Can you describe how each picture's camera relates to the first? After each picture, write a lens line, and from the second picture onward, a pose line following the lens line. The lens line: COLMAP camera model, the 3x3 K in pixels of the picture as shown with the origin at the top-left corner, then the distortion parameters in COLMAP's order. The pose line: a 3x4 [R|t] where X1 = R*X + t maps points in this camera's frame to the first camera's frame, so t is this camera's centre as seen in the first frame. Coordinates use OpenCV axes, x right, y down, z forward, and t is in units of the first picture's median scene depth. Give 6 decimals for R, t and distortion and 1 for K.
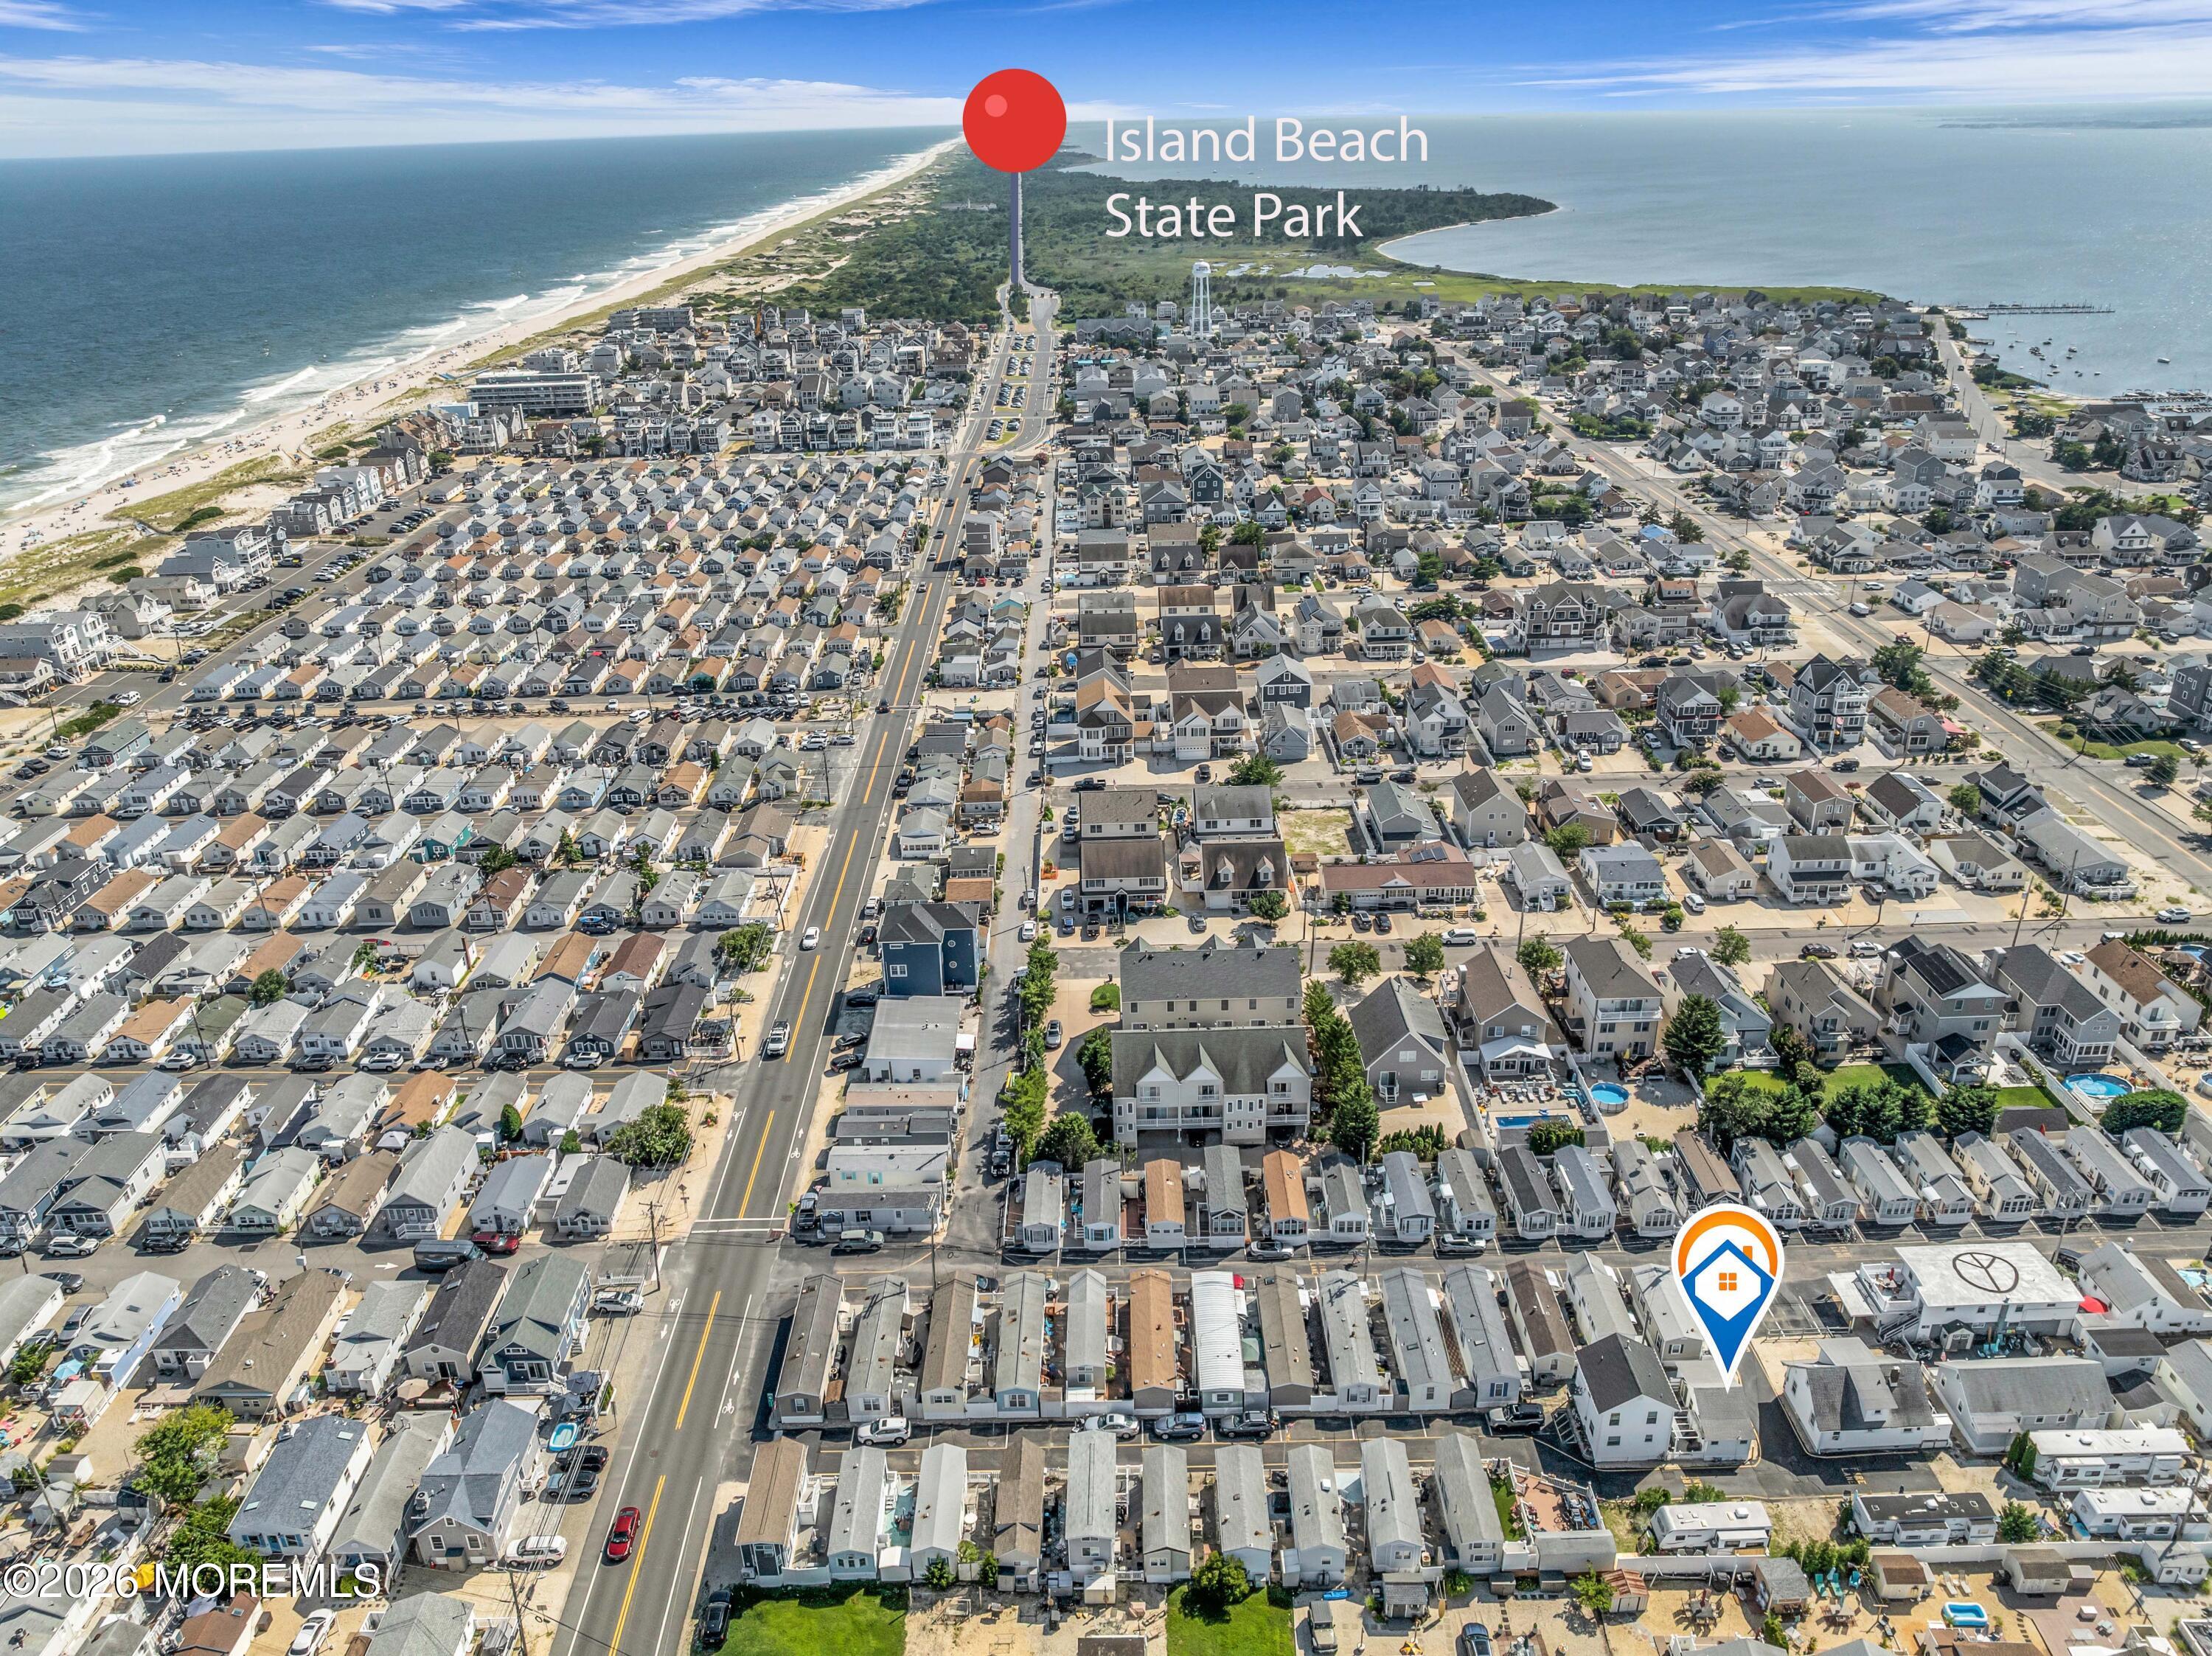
lens RADIAL K [[1619.2, 0, 1101.1], [0, 1619.2, 817.2], [0, 0, 1]] dist [-0.043029, 0.015986]
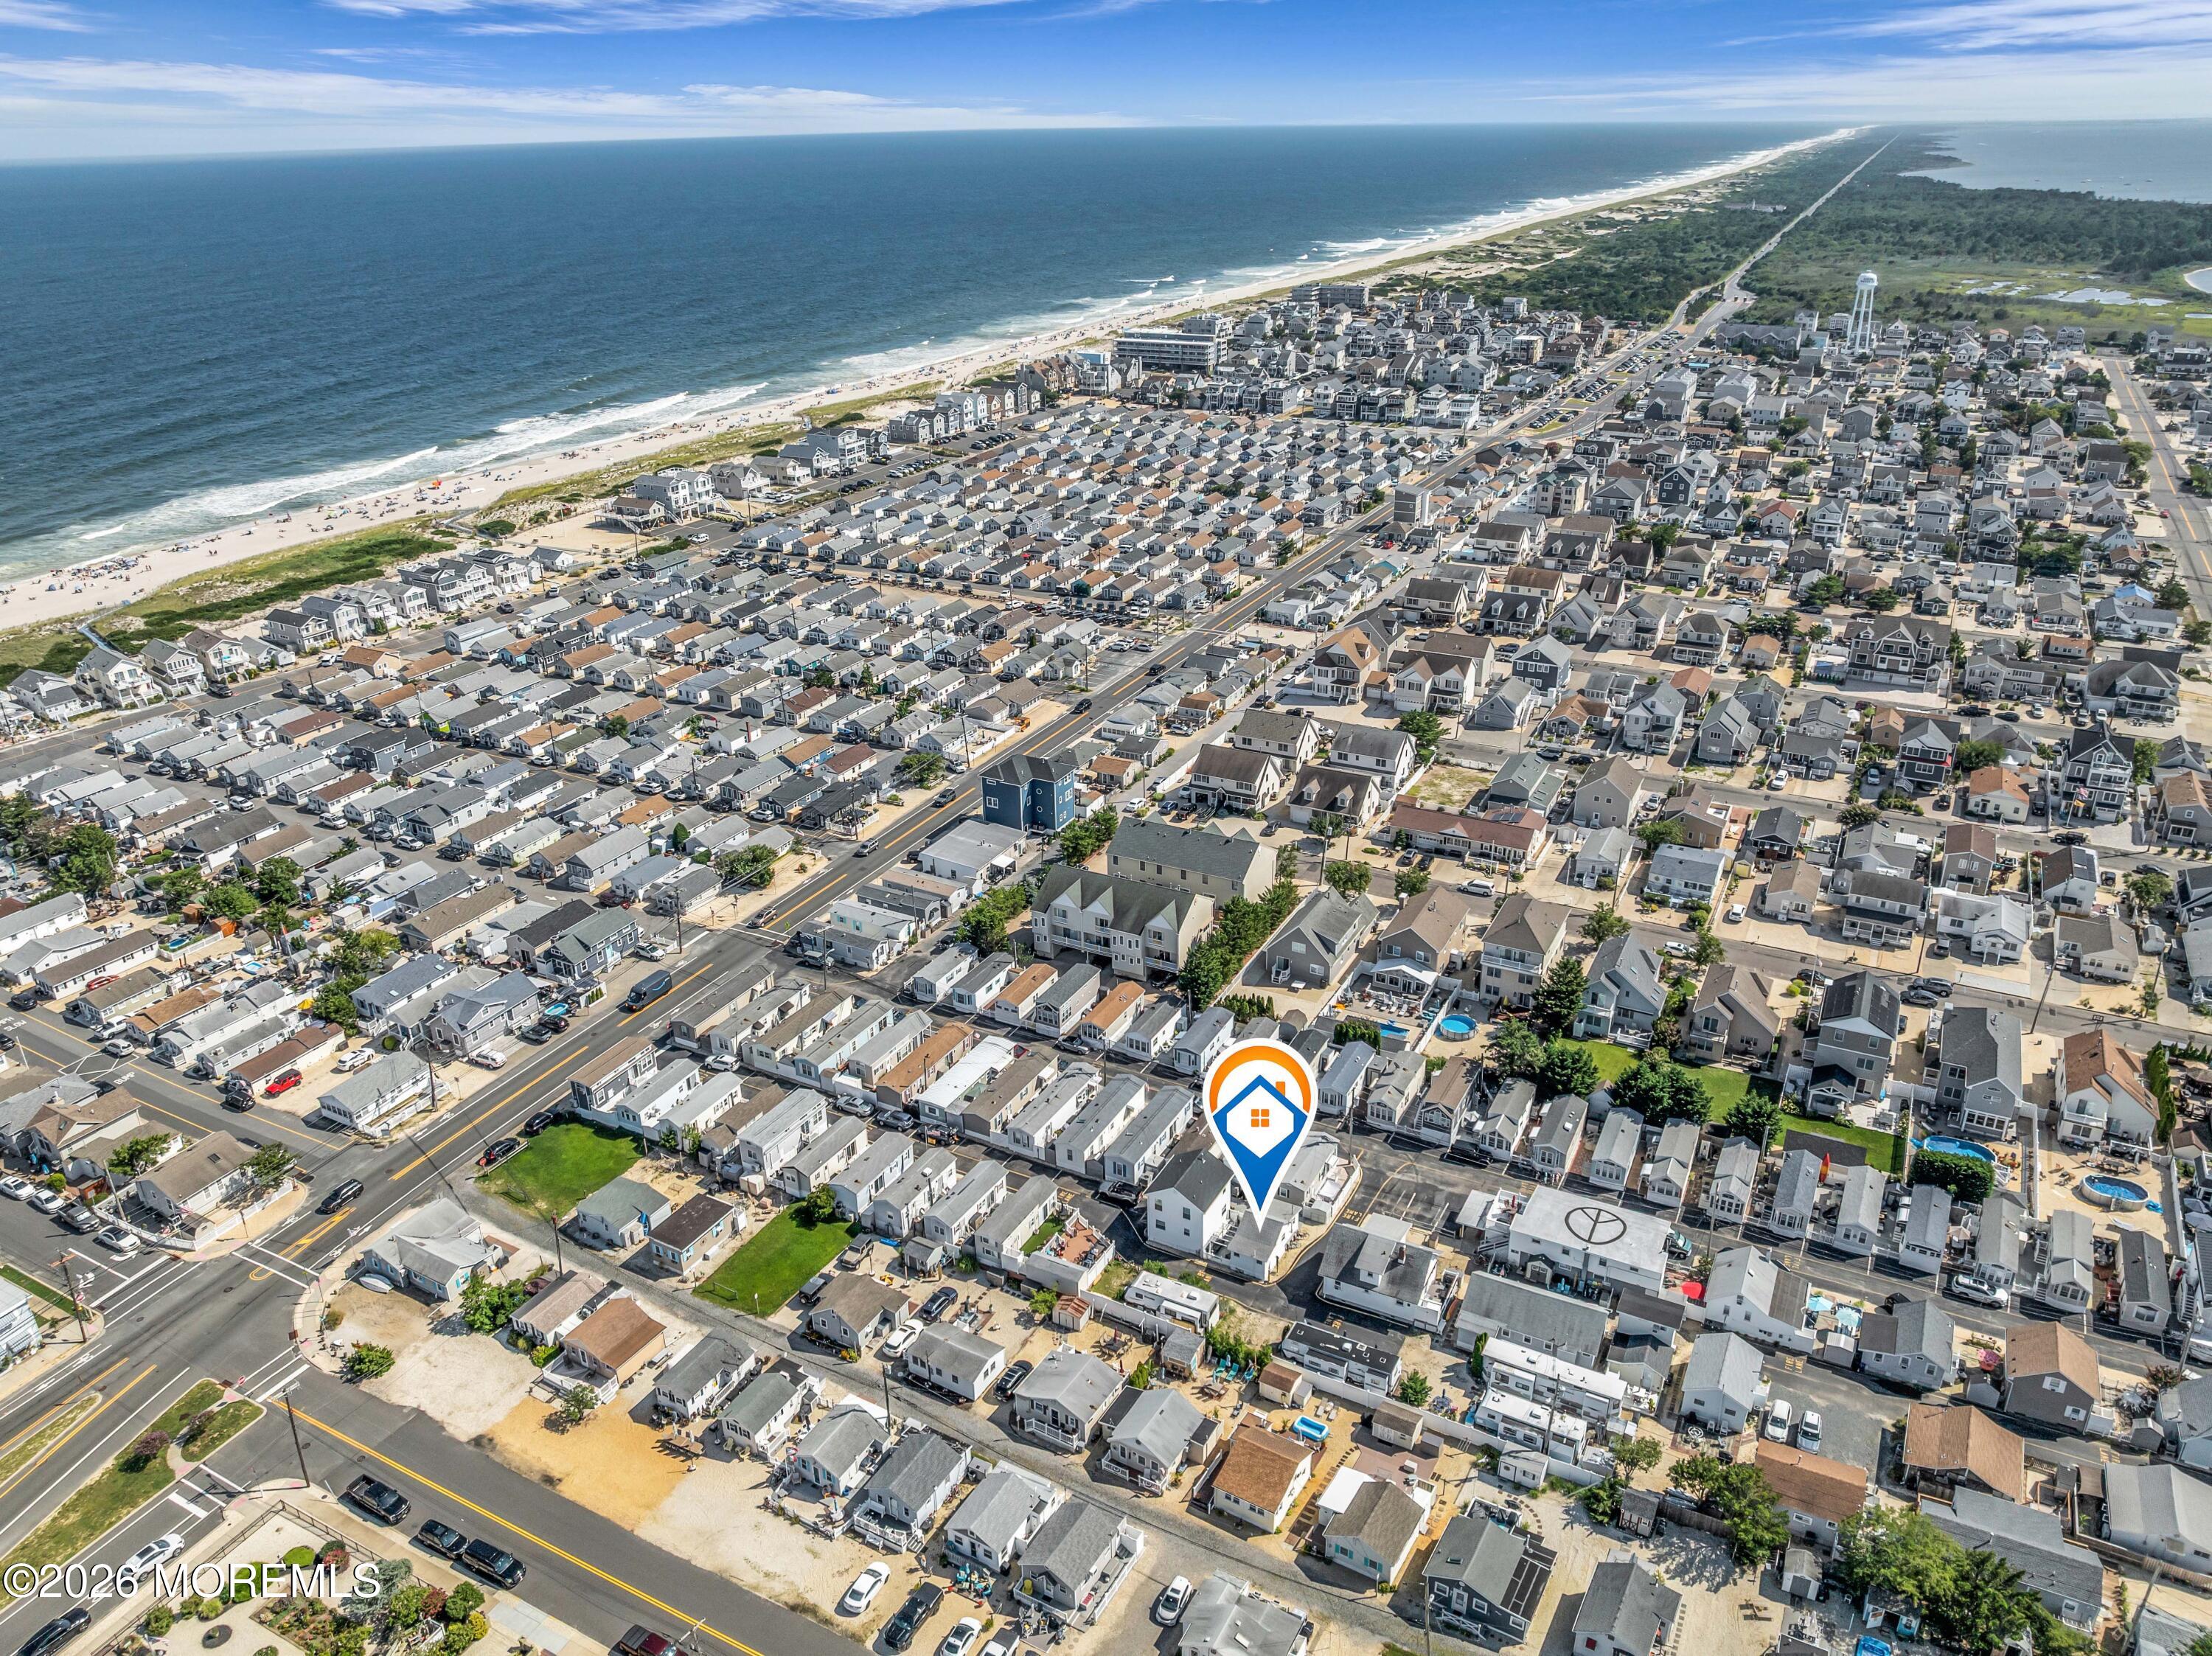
lens RADIAL K [[1619.2, 0, 1088.8], [0, 1619.2, 783.3], [0, 0, 1]] dist [-0.043029, 0.015986]
pose [[0.872900, 0.194223, -0.447574, 0.446498], [-0.199402, 0.979254, 0.036052, 0.018513], [0.445291, 0.057777, 0.893520, -0.074641]]
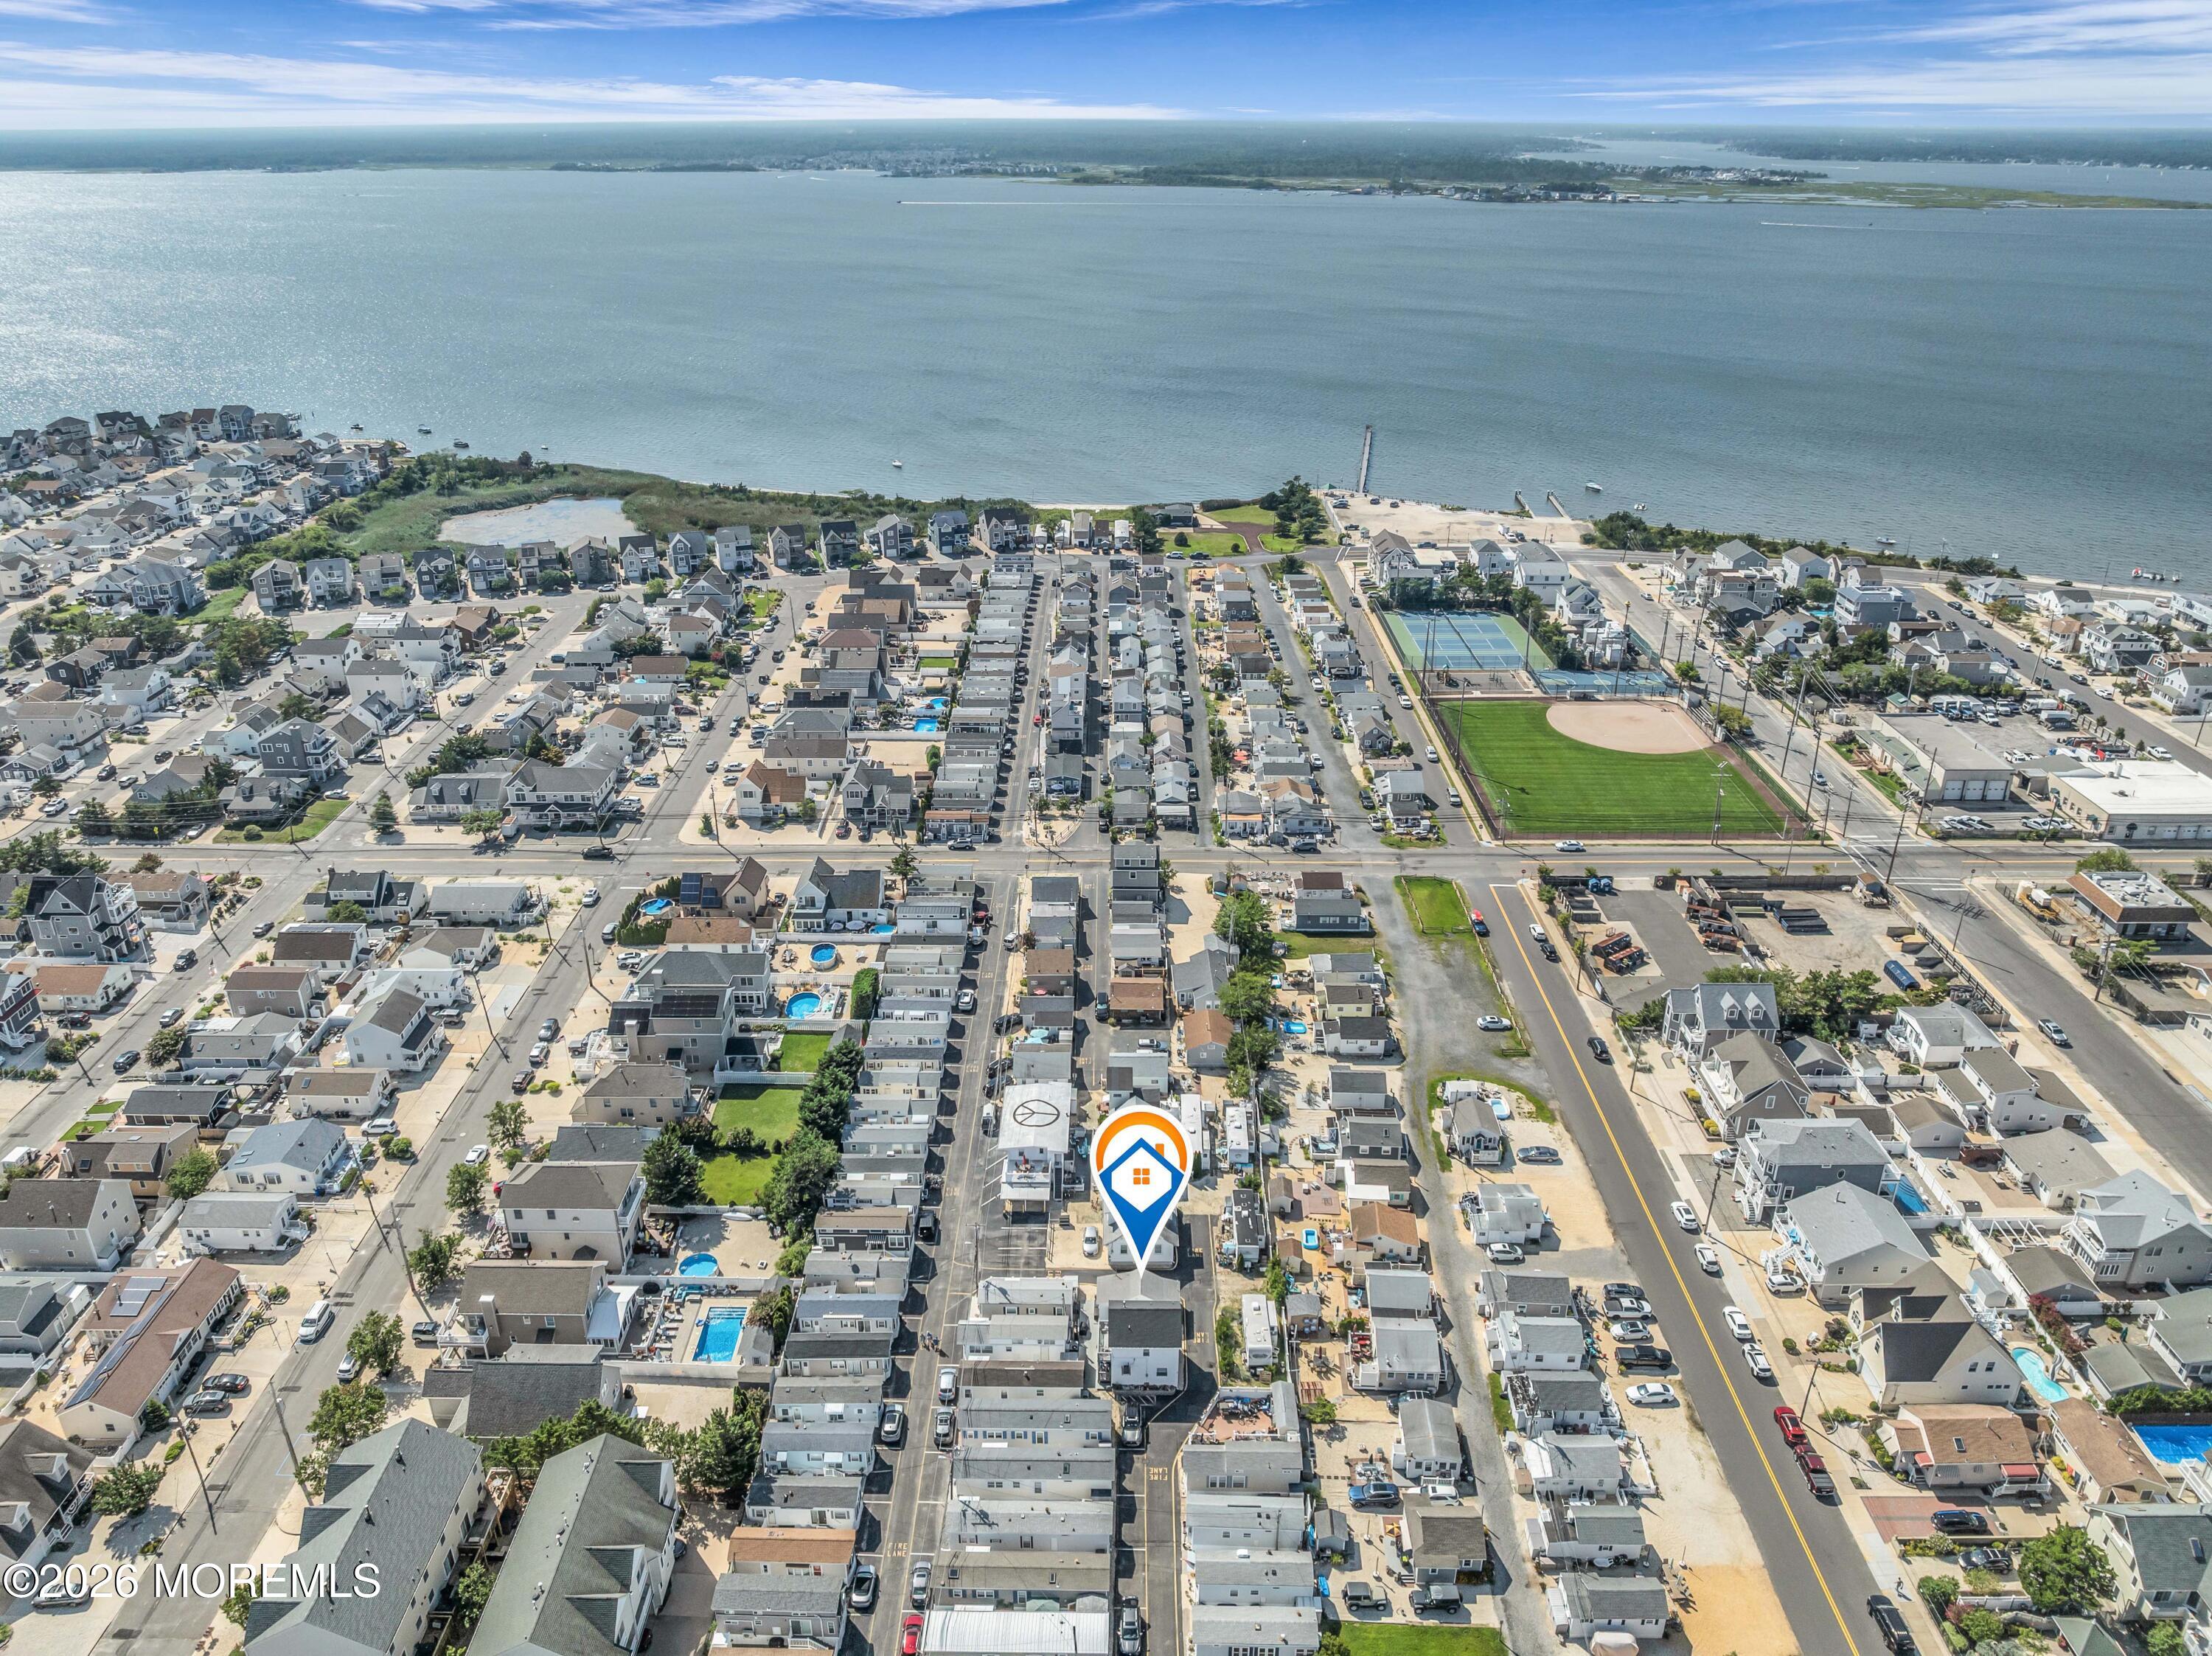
lens RADIAL K [[1619.2, 0, 1113.6], [0, 1619.2, 817.2], [0, 0, 1]] dist [-0.043029, 0.015986]
pose [[0.014999, -0.389249, 0.921010, -0.378907], [0.407764, 0.843420, 0.349816, -0.237493], [-0.912964, 0.370308, 0.171372, 0.406927]]
